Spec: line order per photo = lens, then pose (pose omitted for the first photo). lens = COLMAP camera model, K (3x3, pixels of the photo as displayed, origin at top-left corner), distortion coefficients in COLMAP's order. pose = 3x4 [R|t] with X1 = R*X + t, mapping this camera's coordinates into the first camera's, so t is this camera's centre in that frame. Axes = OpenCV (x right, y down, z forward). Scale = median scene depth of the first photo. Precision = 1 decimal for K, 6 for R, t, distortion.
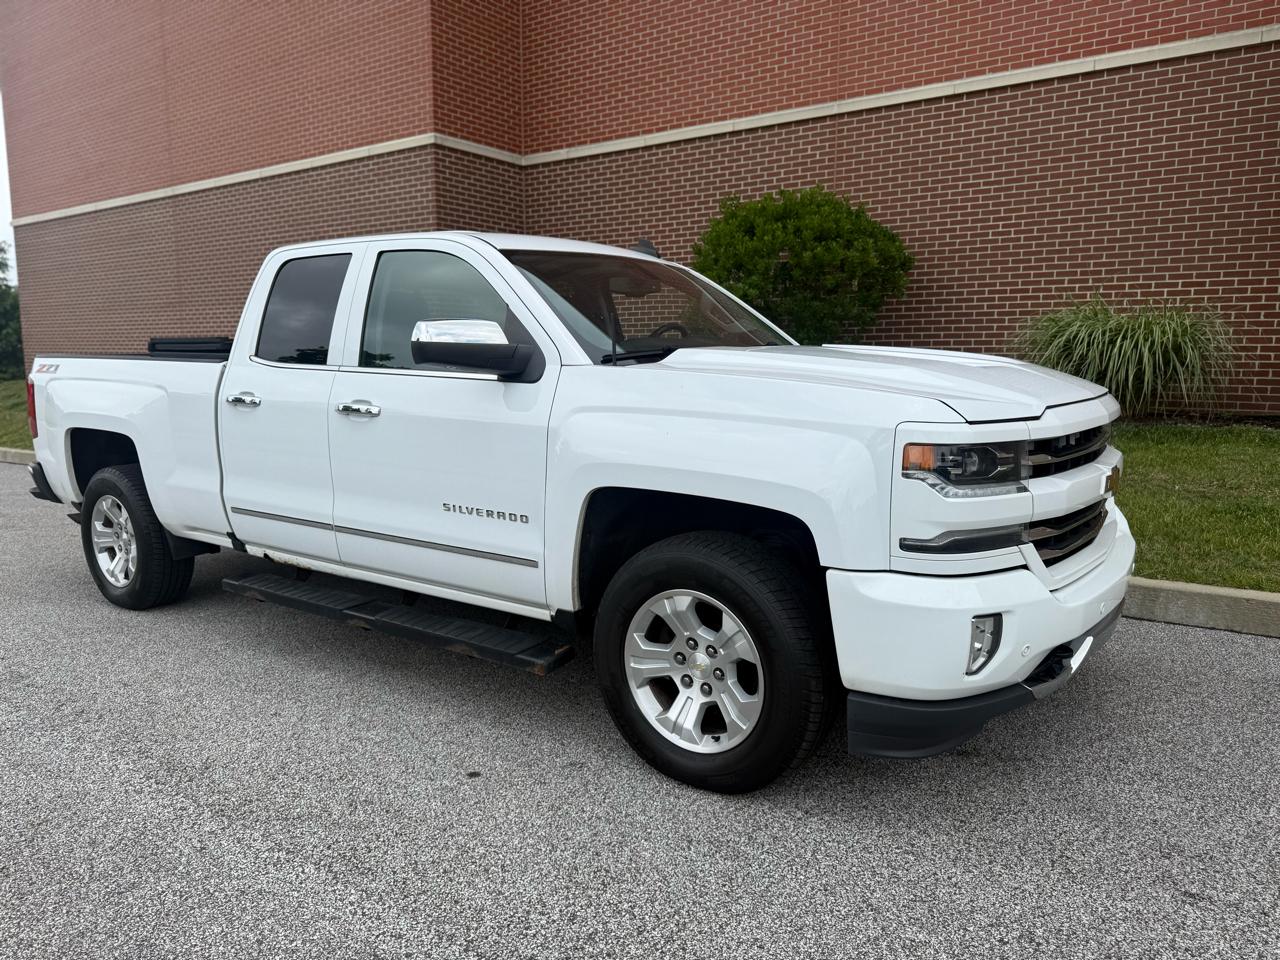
lens RADIAL K [[912.6, 0, 637.8], [0, 912.6, 482.9], [0, 0, 1]] dist [0.021170, -0.028130]
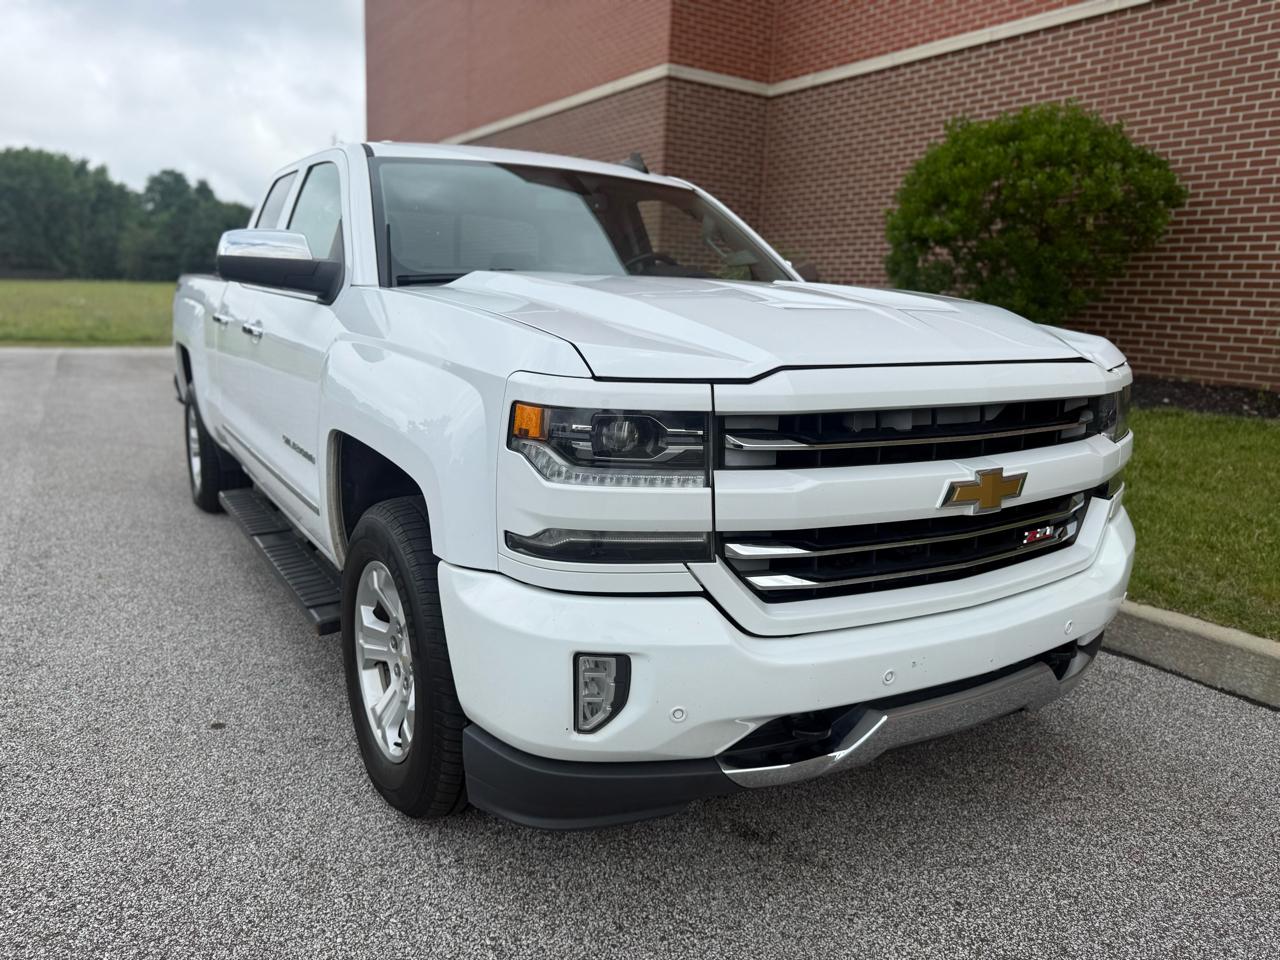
lens RADIAL K [[912.6, 0, 630.6], [0, 912.6, 476.7], [0, 0, 1]] dist [0.021170, -0.028130]
pose [[0.925349, 0.108878, -0.363146, 0.164695], [-0.092101, 0.993739, 0.063254, -0.009624], [0.367759, -0.025086, 0.929583, 0.093475]]
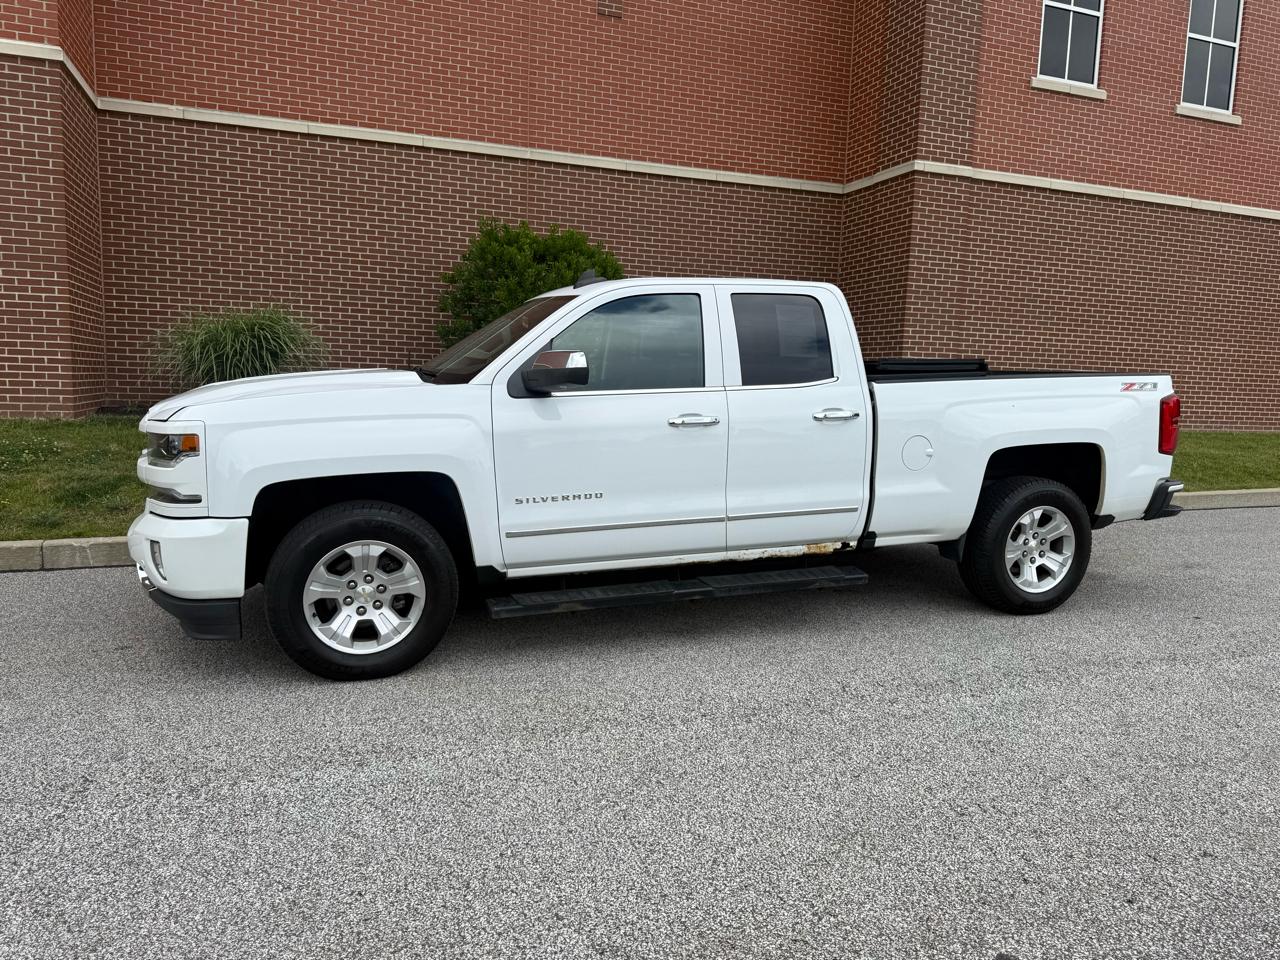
lens RADIAL K [[912.6, 0, 636.6], [0, 912.6, 488.5], [0, 0, 1]] dist [0.021170, -0.028130]
pose [[0.547515, -0.085338, 0.832433, -0.718723], [0.086174, 0.995247, 0.045350, -0.035792], [-0.832347, 0.046904, 0.552267, 0.288229]]
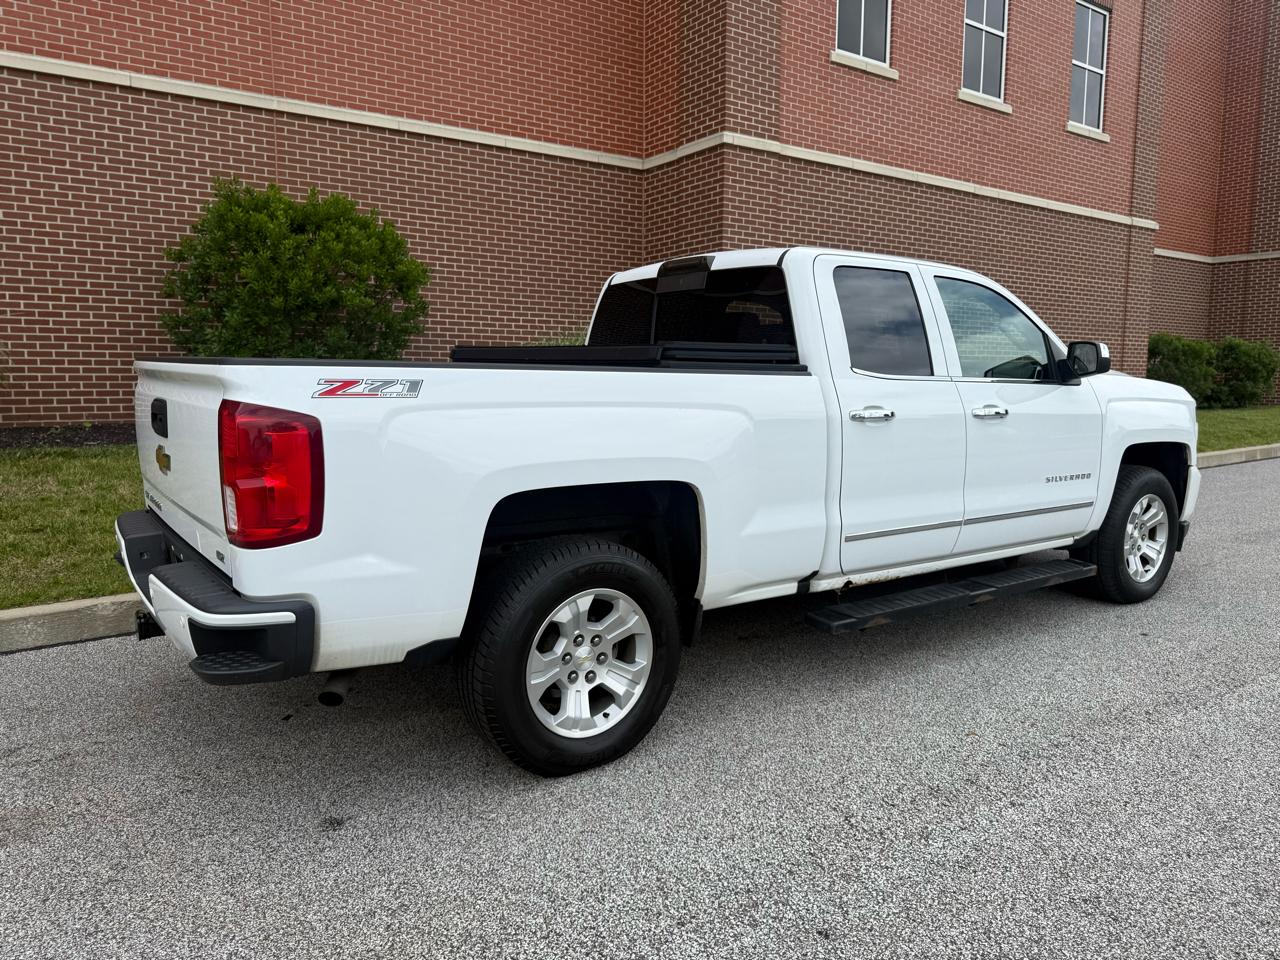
lens RADIAL K [[912.6, 0, 639.8], [0, 912.6, 482.2], [0, 0, 1]] dist [0.021170, -0.028130]
pose [[0.312707, -0.109240, 0.943547, -0.603736], [0.128489, 0.989099, 0.071931, -0.052217], [-0.941119, 0.098742, 0.323334, 0.405860]]
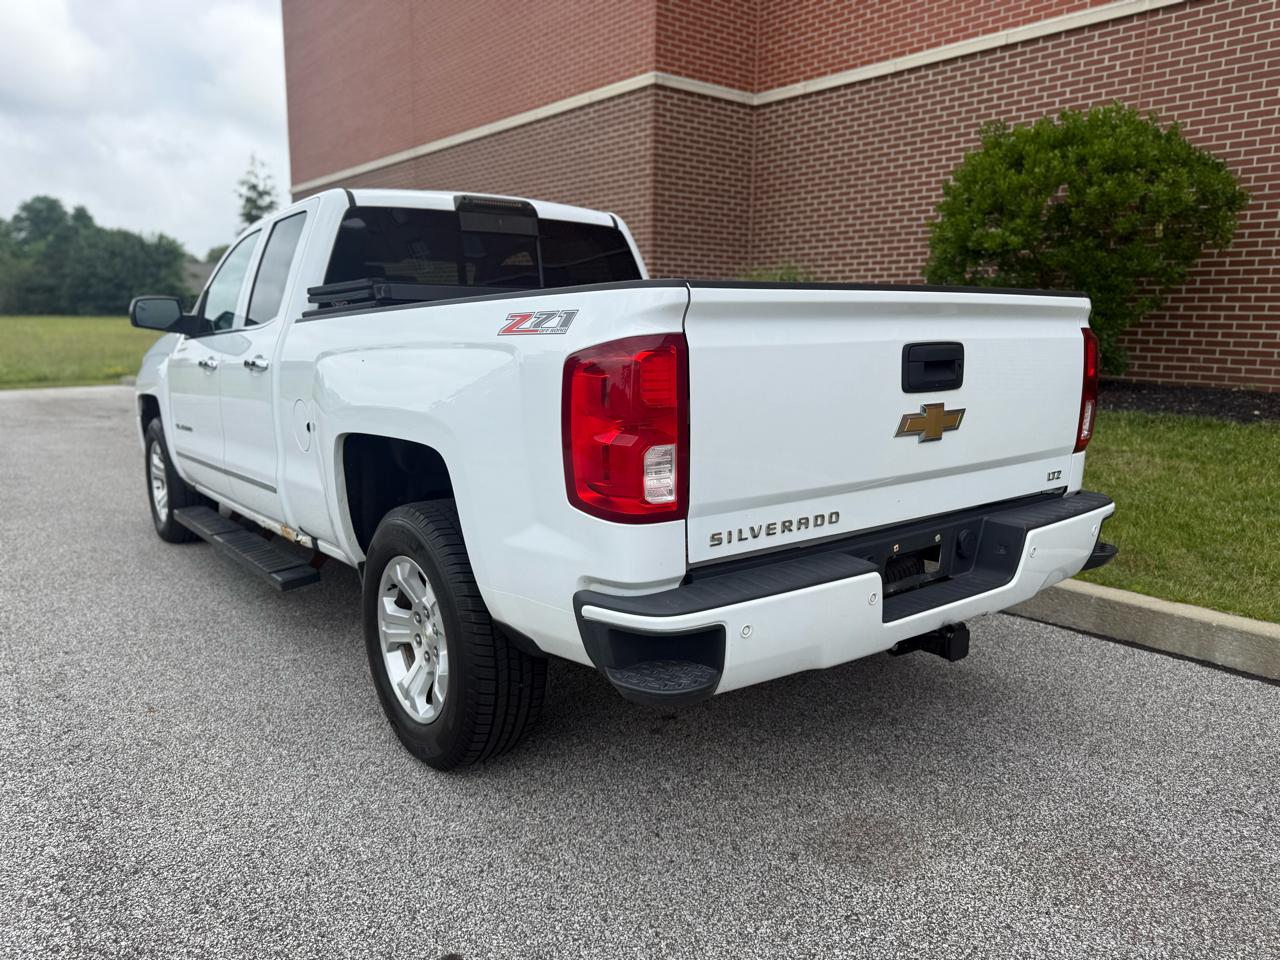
lens RADIAL K [[912.6, 0, 640.6], [0, 912.6, 481.1], [0, 0, 1]] dist [0.021170, -0.028130]
pose [[0.962419, 0.057324, -0.265452, 0.033539], [-0.047620, 0.997946, 0.042851, -0.018305], [0.267363, -0.028600, 0.963171, 0.131269]]
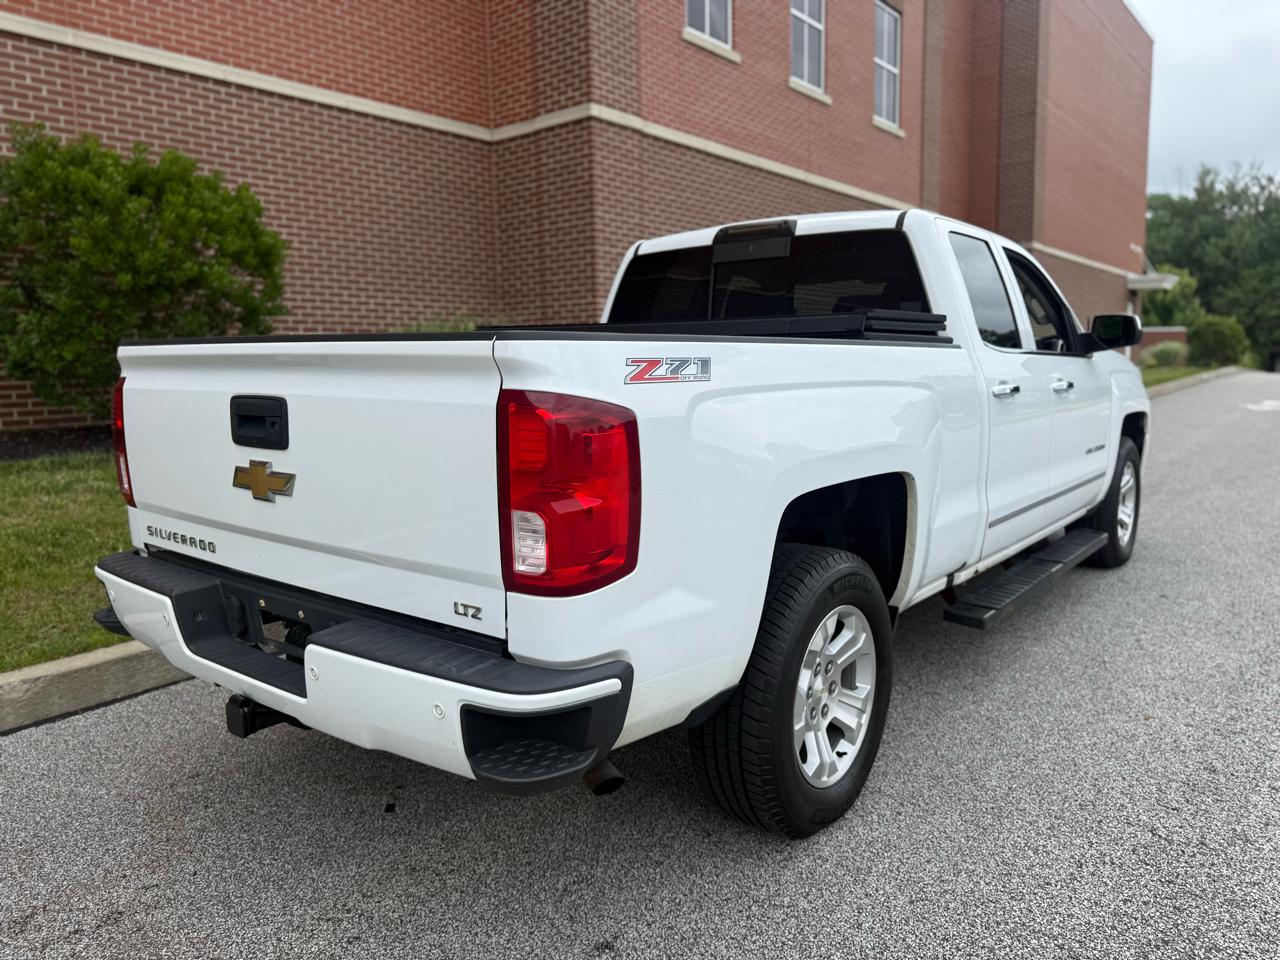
lens RADIAL K [[912.6, 0, 645.7], [0, 912.6, 482.5], [0, 0, 1]] dist [0.021170, -0.028130]
pose [[0.039259, -0.129739, 0.990771, -0.573421], [0.157884, 0.979885, 0.122057, -0.071813], [-0.986677, 0.151635, 0.058953, 0.565977]]
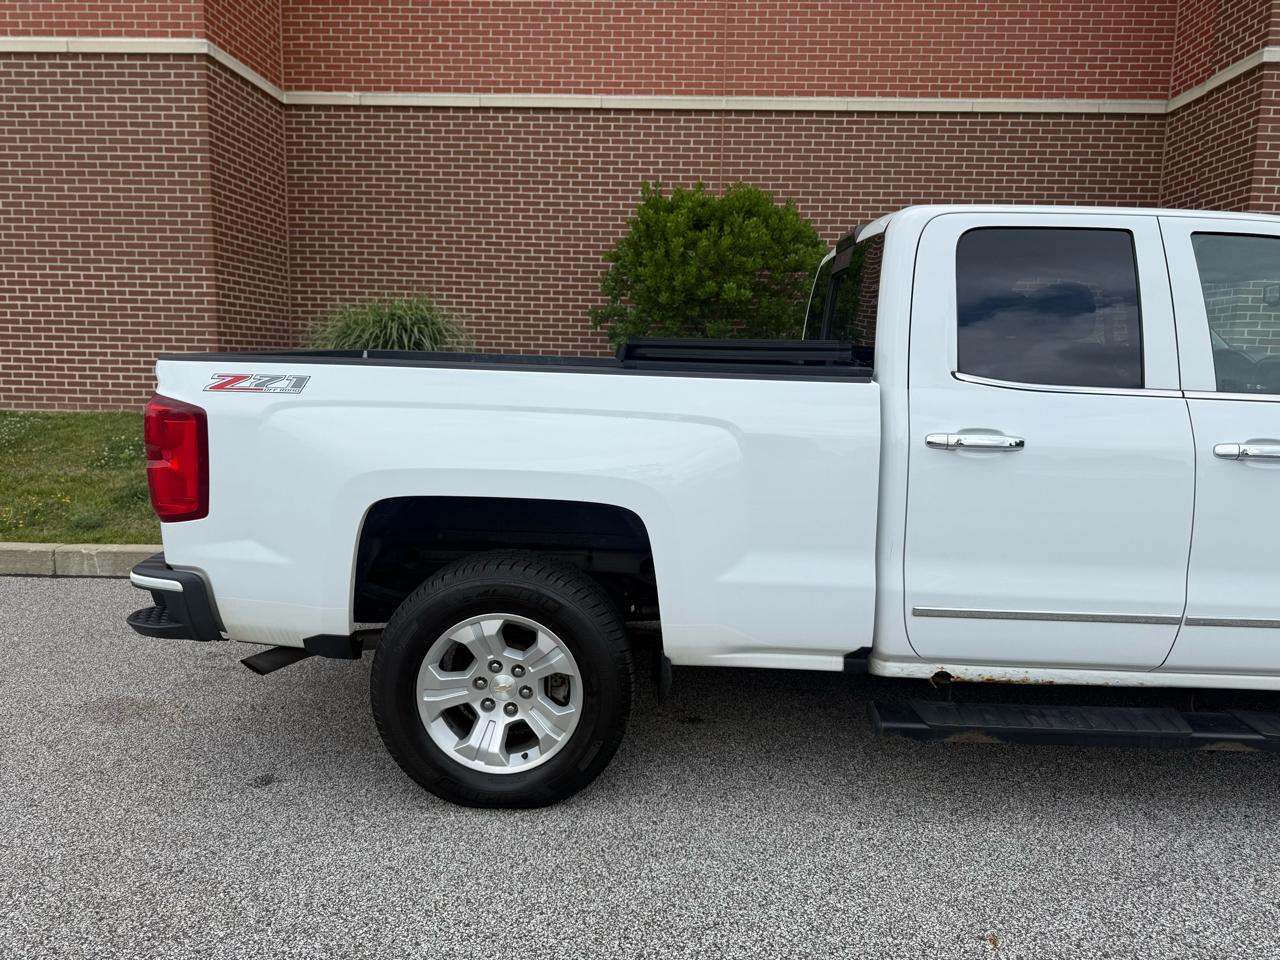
lens RADIAL K [[912.6, 0, 646.0], [0, 912.6, 489.0], [0, 0, 1]] dist [0.021170, -0.028130]
pose [[0.827328, -0.063729, 0.558093, -0.428270], [0.057435, 0.997933, 0.028812, -0.038789], [-0.558775, 0.008217, 0.829278, 0.260570]]
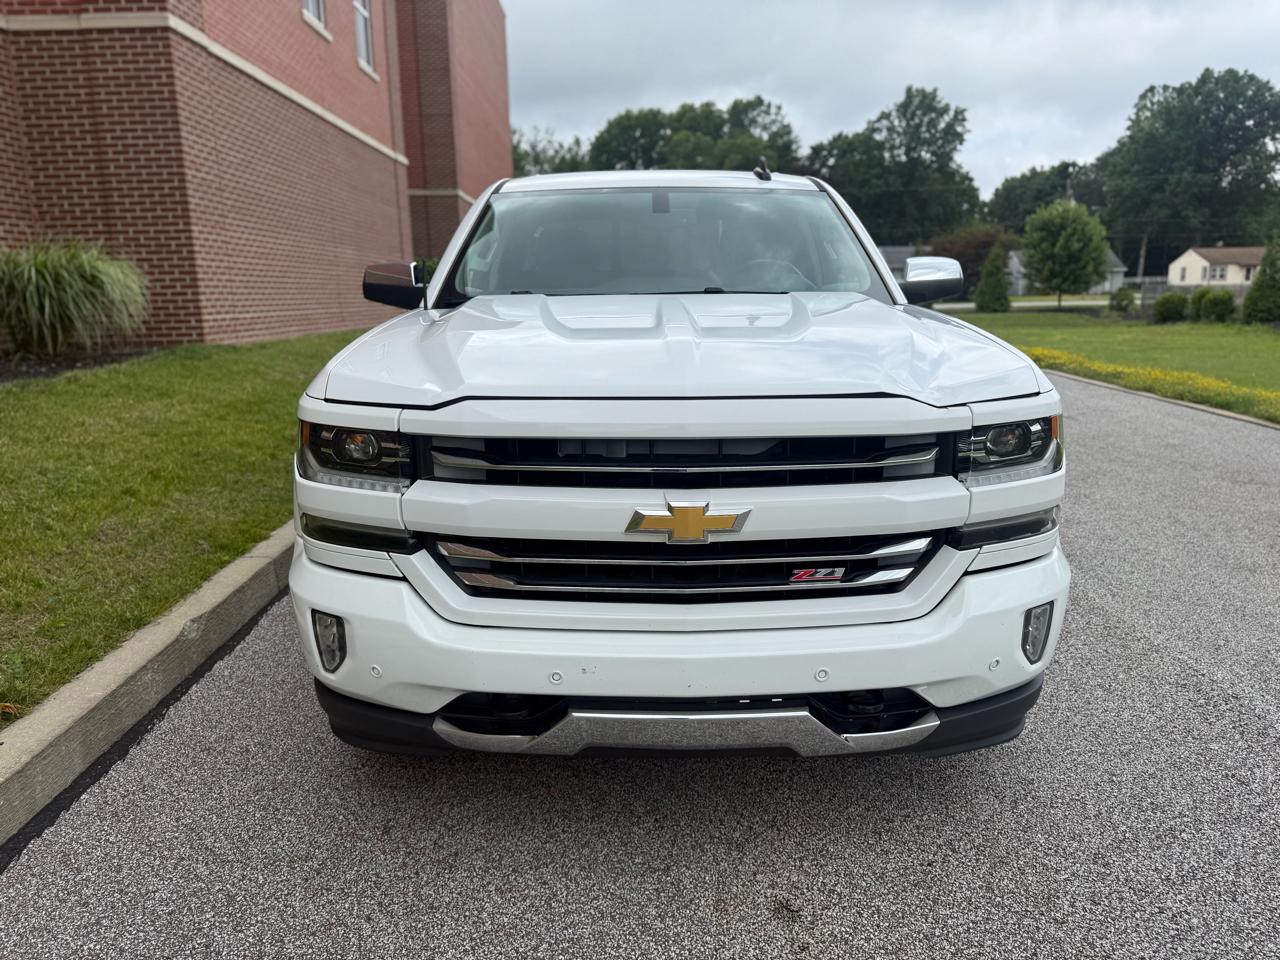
lens RADIAL K [[912.6, 0, 647.4], [0, 912.6, 471.0], [0, 0, 1]] dist [0.021170, -0.028130]
pose [[-0.611672, -0.147479, 0.777243, -0.614490], [0.123151, 0.952742, 0.277697, -0.123283], [-0.781467, 0.265578, -0.564604, 0.897688]]
